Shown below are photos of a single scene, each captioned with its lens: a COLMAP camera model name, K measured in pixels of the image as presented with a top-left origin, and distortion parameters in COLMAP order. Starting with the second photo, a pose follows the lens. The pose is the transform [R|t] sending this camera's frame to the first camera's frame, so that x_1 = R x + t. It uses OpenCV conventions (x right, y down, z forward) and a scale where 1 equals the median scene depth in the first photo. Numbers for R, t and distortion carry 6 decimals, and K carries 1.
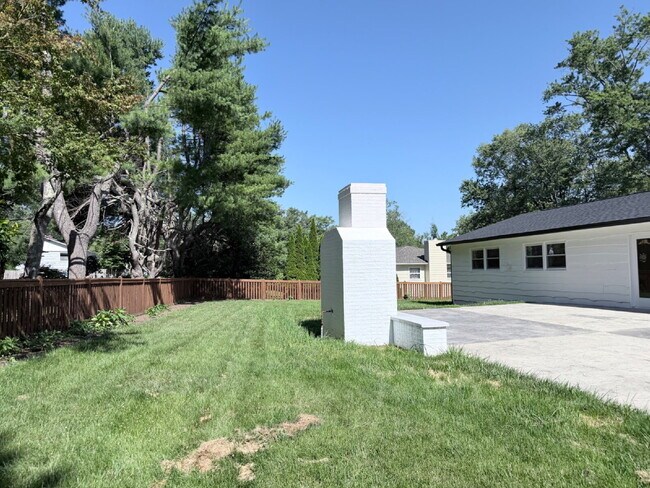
lens RADIAL K [[459.4, 0, 302.6], [0, 459.4, 243.2], [0, 0, 1]] dist [-0.004192, -0.001451]
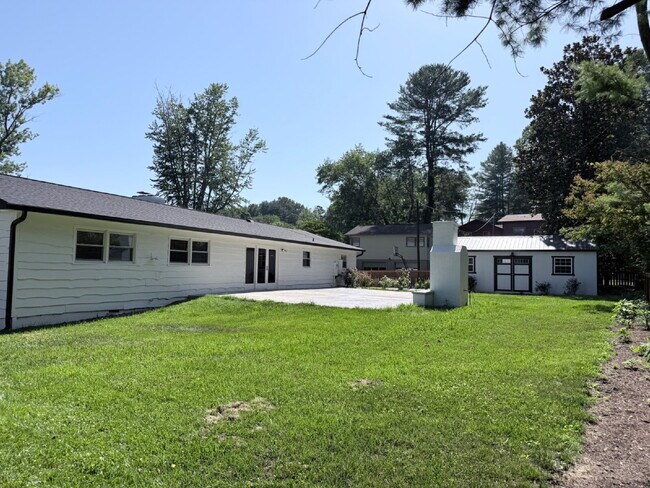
lens RADIAL K [[460.3, 0, 317.4], [0, 460.3, 245.0], [0, 0, 1]] dist [0.114964, -0.144099]
pose [[-0.770968, 0.020844, 0.636533, -0.168480], [-0.057016, 0.993192, -0.101581, 0.046793], [-0.634317, -0.114608, -0.764530, 0.730495]]
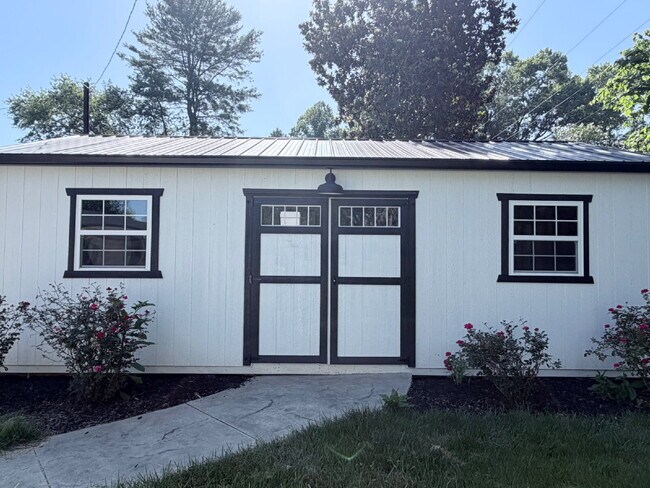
lens RADIAL K [[406.8, 0, 325.0], [0, 406.8, 244.0], [0, 0, 1]] dist [0.002406, 0.002877]
pose [[-0.981048, 0.002749, 0.193745, -0.125636], [-0.018220, 0.994160, -0.106368, 0.037743], [-0.192906, -0.107882, -0.975269, 0.600290]]
